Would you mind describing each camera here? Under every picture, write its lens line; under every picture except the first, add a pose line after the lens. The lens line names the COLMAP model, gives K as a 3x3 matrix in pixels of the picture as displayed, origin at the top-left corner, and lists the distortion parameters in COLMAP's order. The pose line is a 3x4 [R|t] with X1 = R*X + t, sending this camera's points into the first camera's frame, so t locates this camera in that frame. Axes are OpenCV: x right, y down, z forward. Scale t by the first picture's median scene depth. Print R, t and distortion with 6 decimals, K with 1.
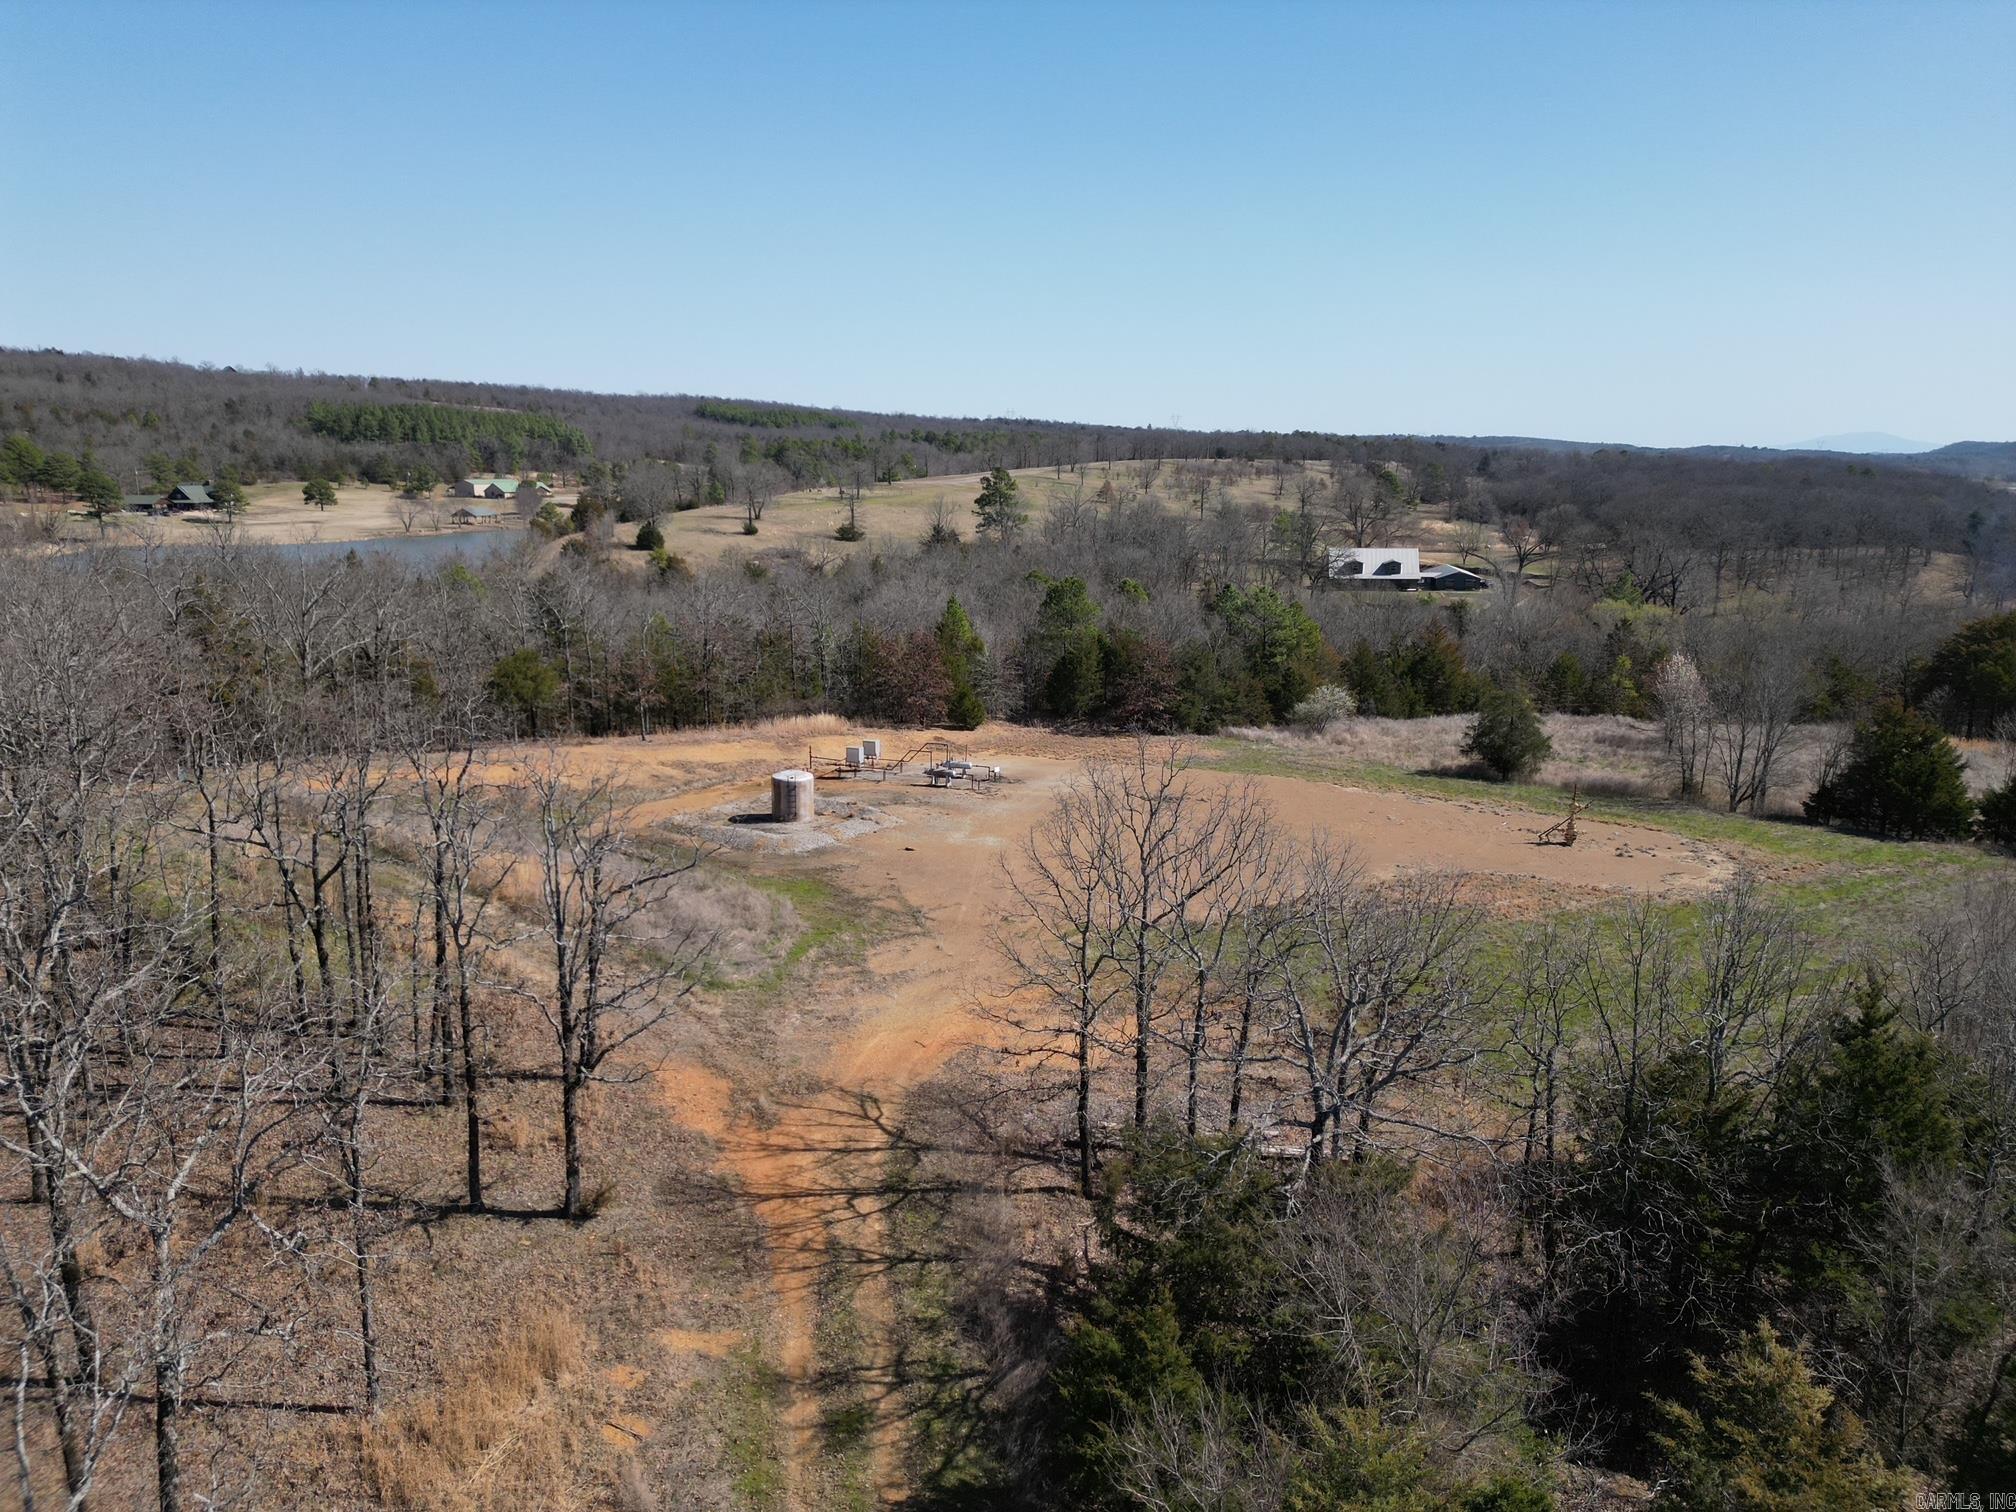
lens RADIAL K [[1418.9, 0, 1005.8], [0, 1418.9, 756.1], [0, 0, 1]] dist [0.082587, -0.069620]
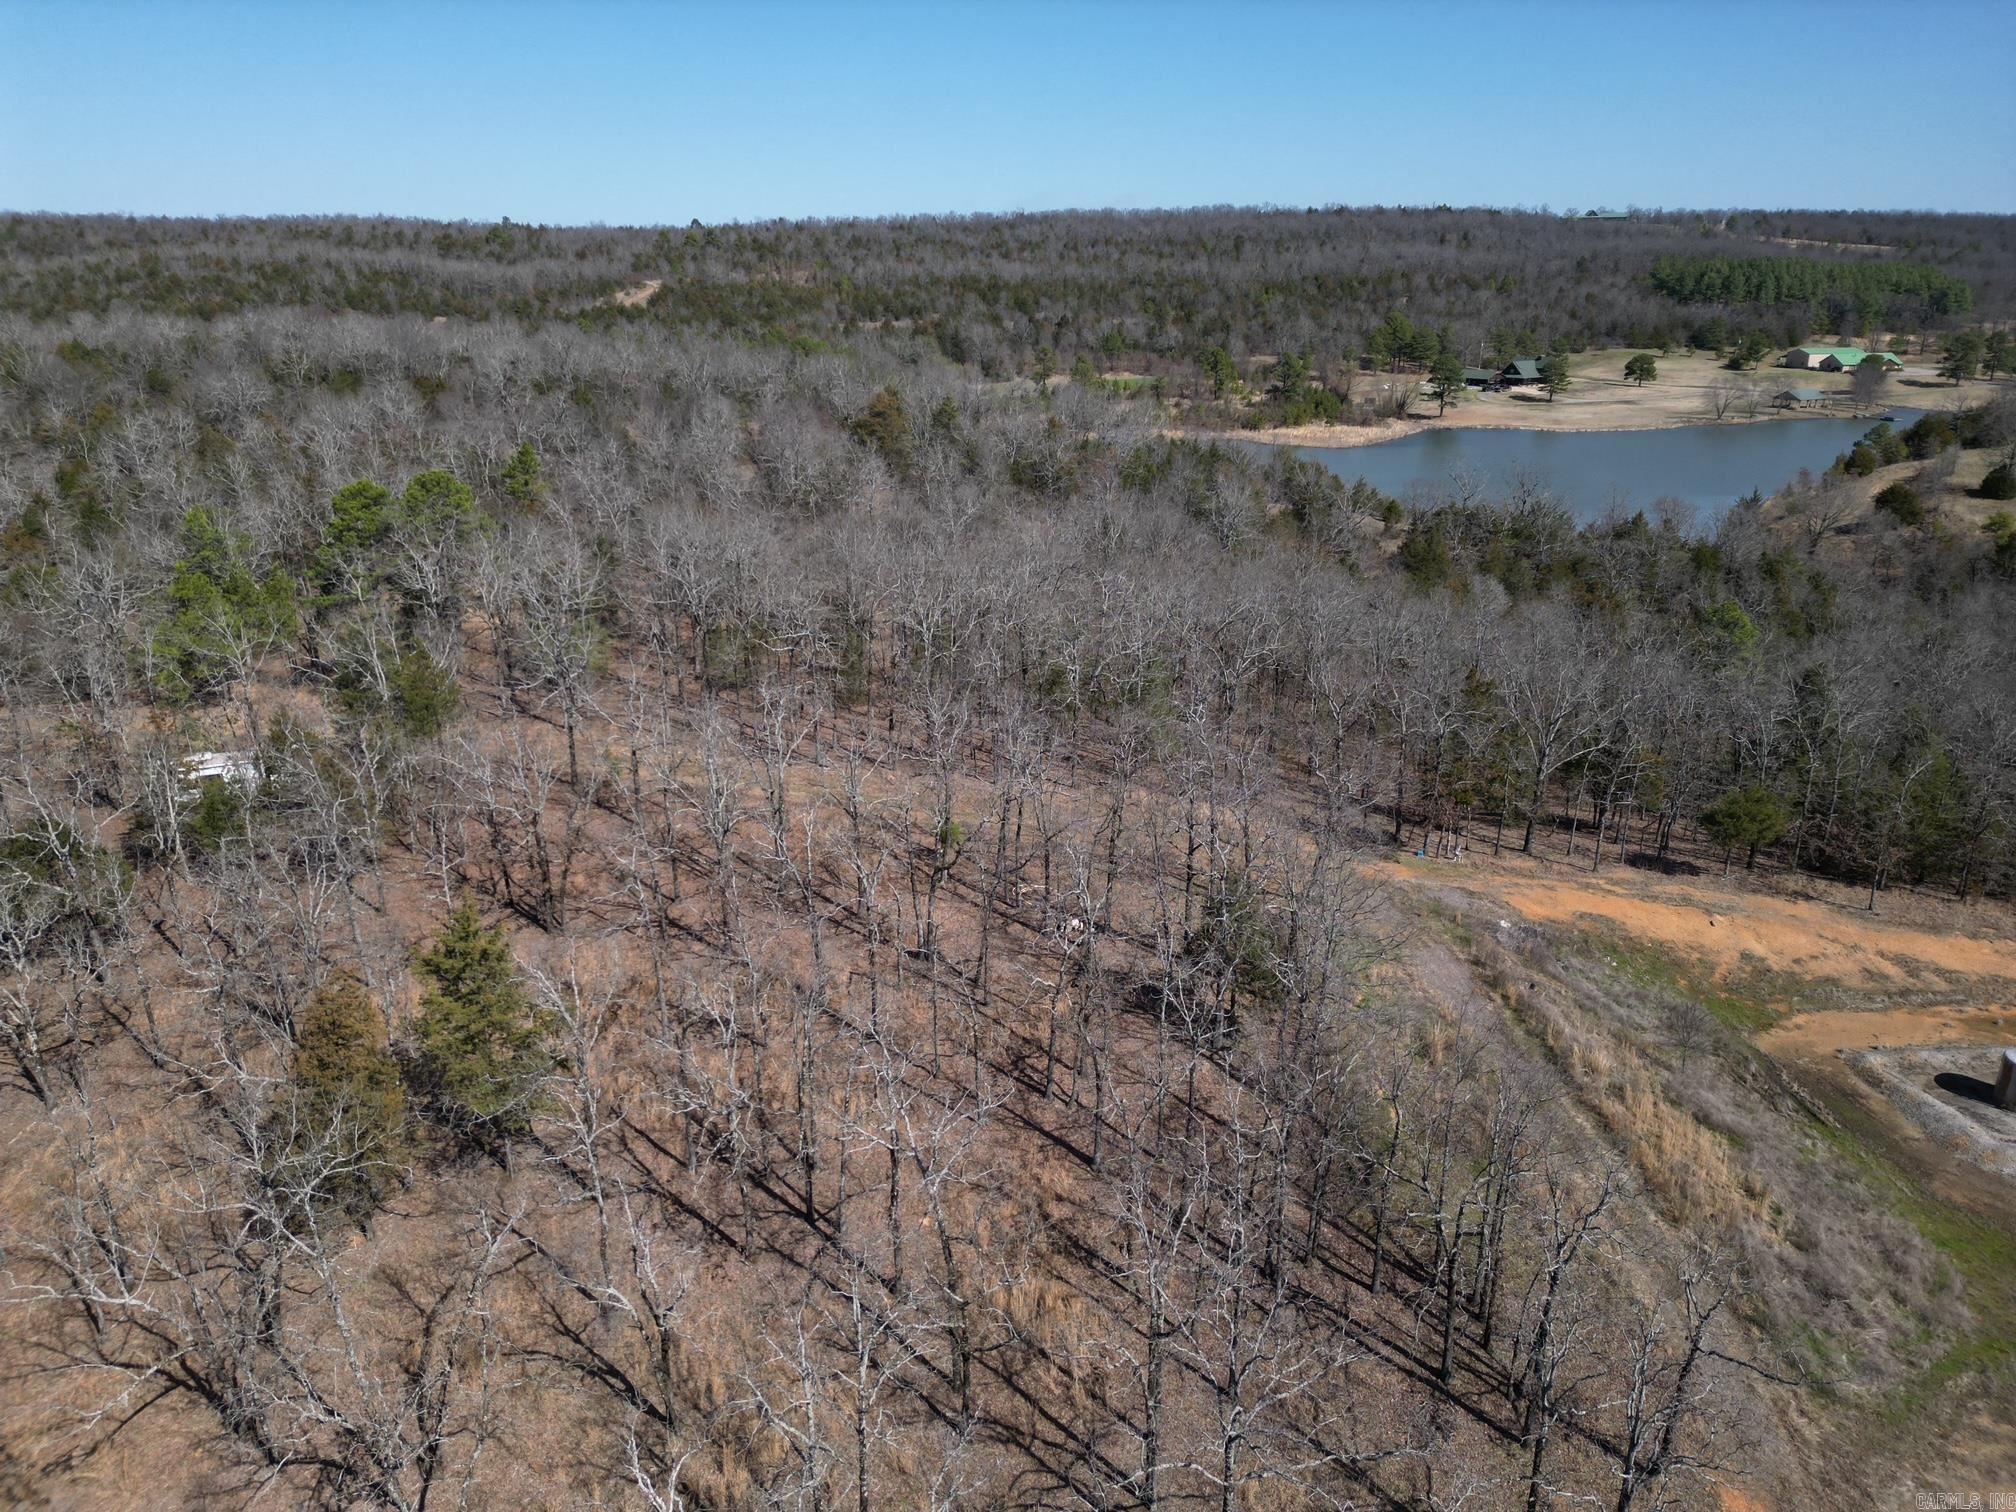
lens RADIAL K [[1418.9, 0, 1009.8], [0, 1418.9, 762.5], [0, 0, 1]] dist [0.082587, -0.069620]
pose [[0.668172, 0.232295, -0.706813, 0.016030], [-0.152239, 0.972596, 0.175728, -0.225051], [0.728264, -0.009812, 0.685226, -0.048865]]
